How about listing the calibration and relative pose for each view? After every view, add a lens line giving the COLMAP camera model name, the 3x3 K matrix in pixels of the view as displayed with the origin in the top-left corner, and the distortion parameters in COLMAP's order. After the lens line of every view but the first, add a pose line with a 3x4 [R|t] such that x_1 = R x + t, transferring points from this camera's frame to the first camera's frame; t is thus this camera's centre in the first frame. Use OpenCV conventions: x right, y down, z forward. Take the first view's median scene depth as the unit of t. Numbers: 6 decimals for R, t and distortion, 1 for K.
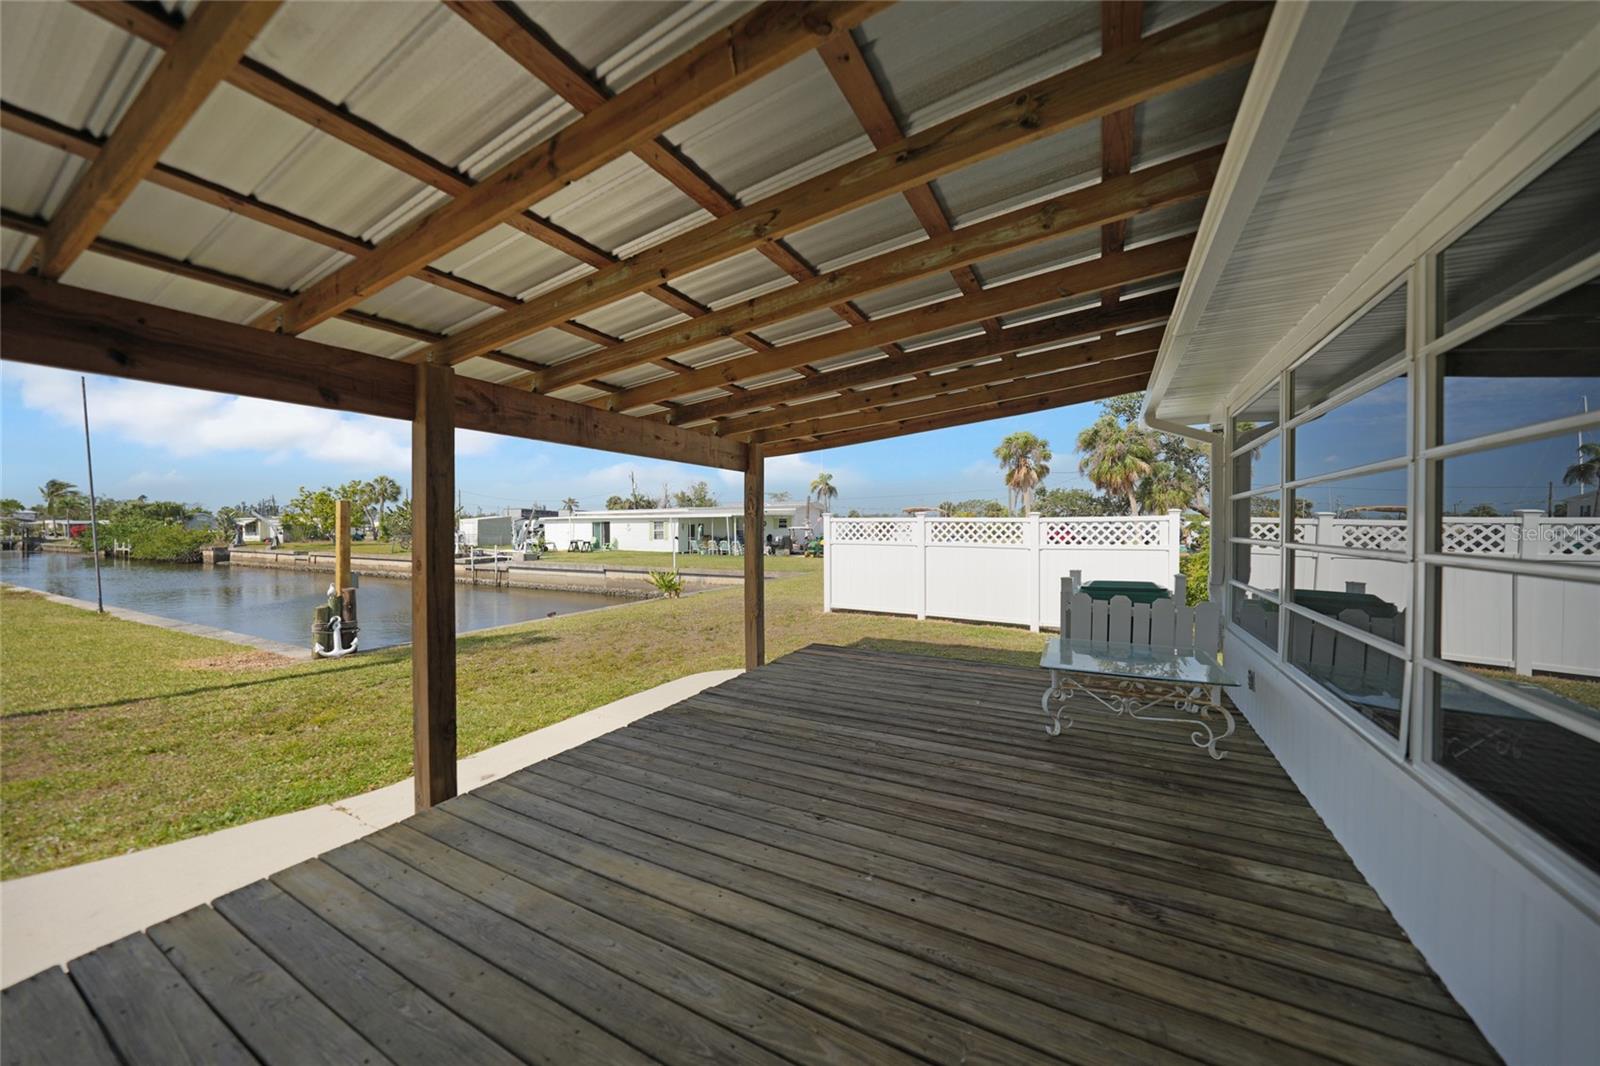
lens RADIAL K [[560.2, 0, 809.0], [0, 560.2, 530.9], [0, 0, 1]] dist [-0.026482, 0.006533]
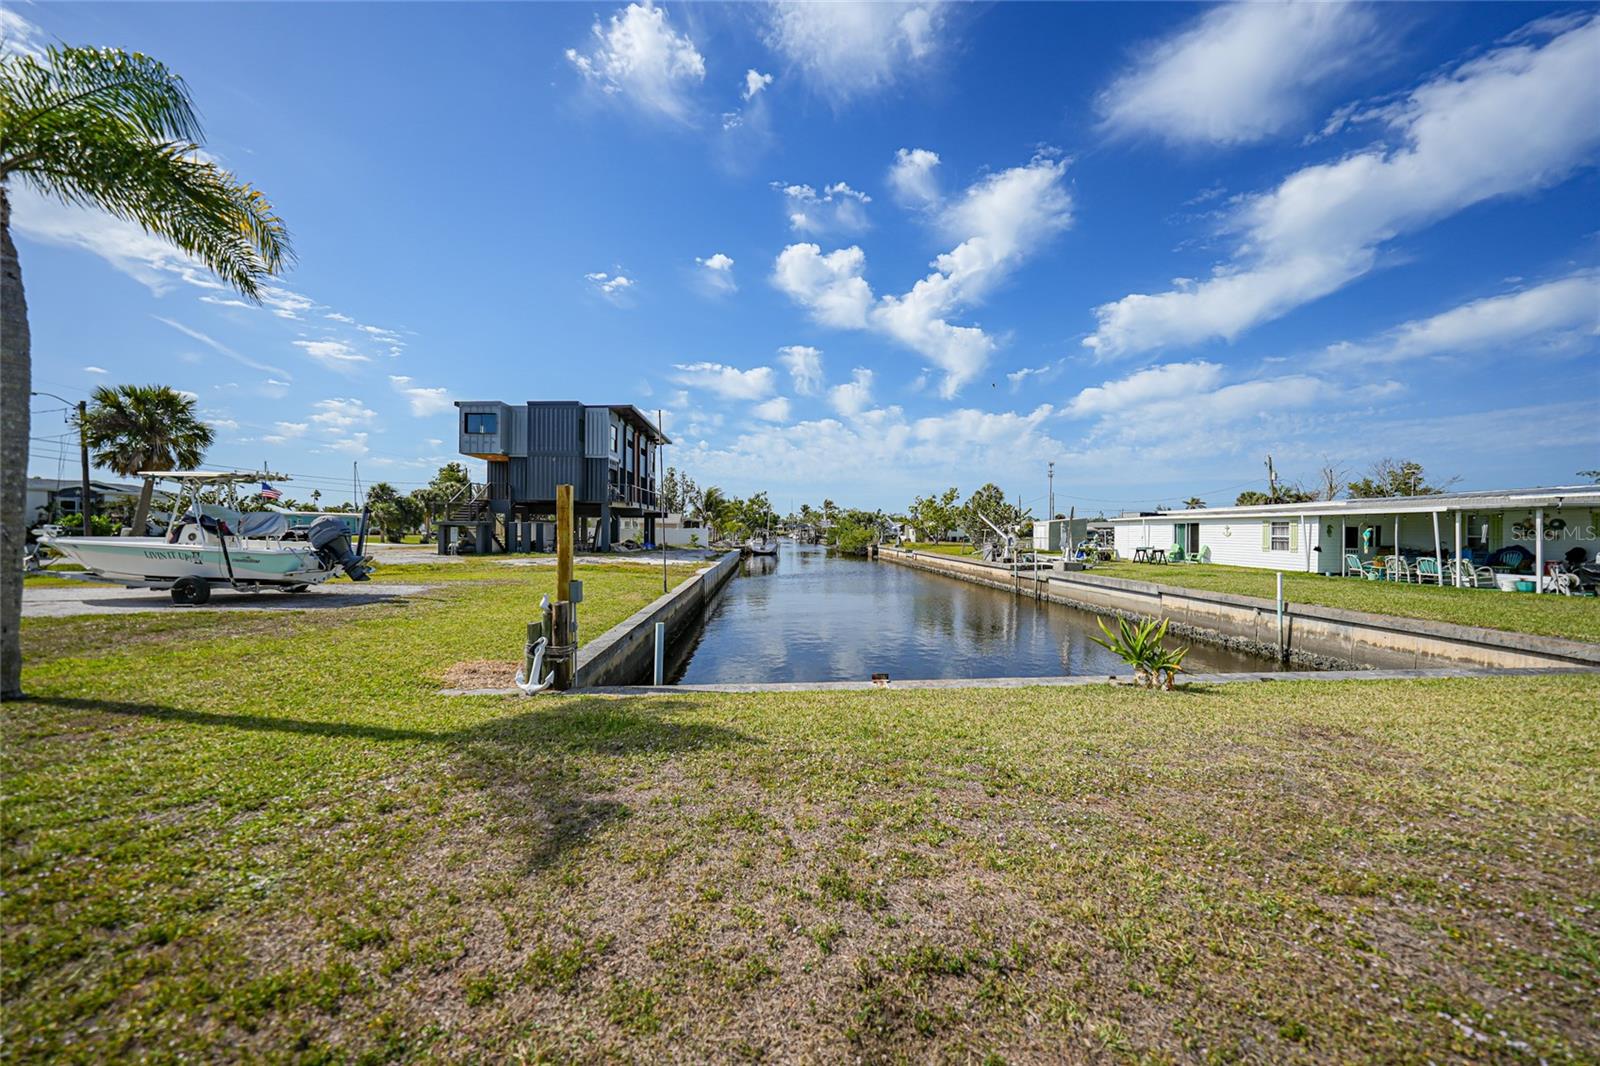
lens RADIAL K [[556.9, 0, 803.5], [0, 556.9, 580.9], [0, 0, 1]] dist [-0.026730, 0.006013]
pose [[0.509045, 0.081653, -0.856858, -0.011912], [-0.012284, 0.996078, 0.087622, 0.002154], [0.860652, -0.034078, 0.508051, 0.232733]]
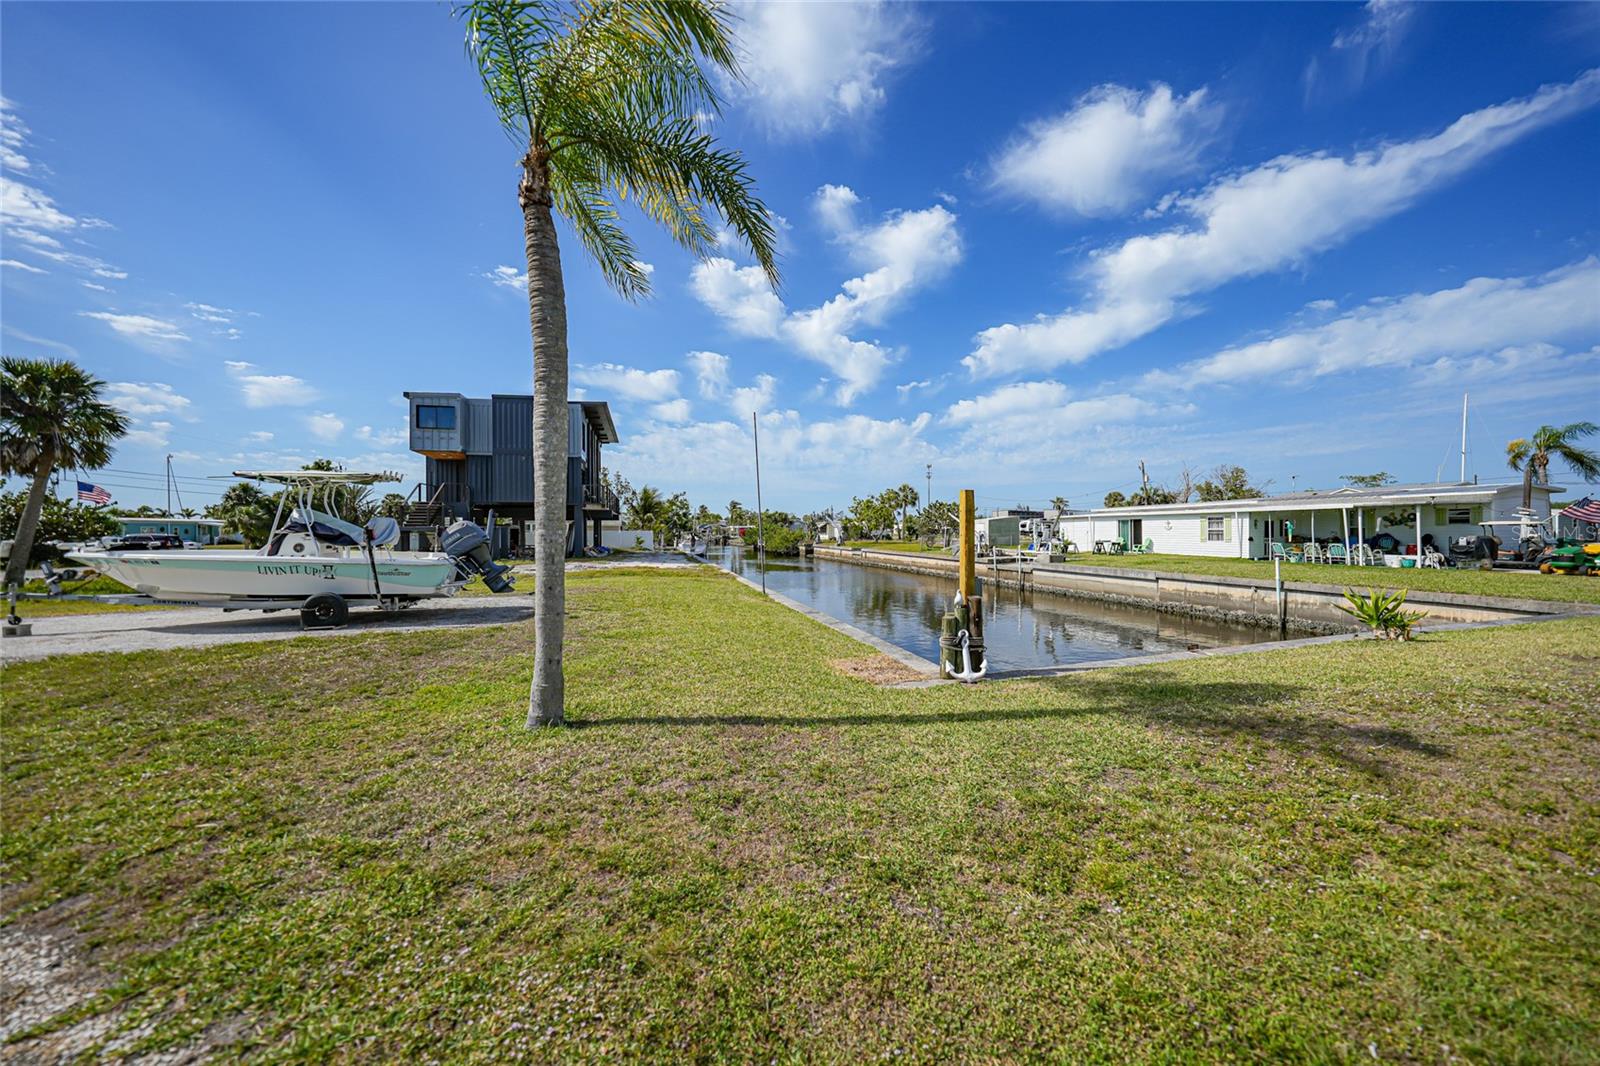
lens RADIAL K [[555.1, 0, 802.0], [0, 555.1, 531.5], [0, 0, 1]] dist [-0.029052, 0.007034]
pose [[0.682509, -0.003447, -0.730869, -0.109781], [0.003401, 0.999993, -0.001541, 0.001925], [0.730870, -0.001434, 0.682516, 0.067288]]
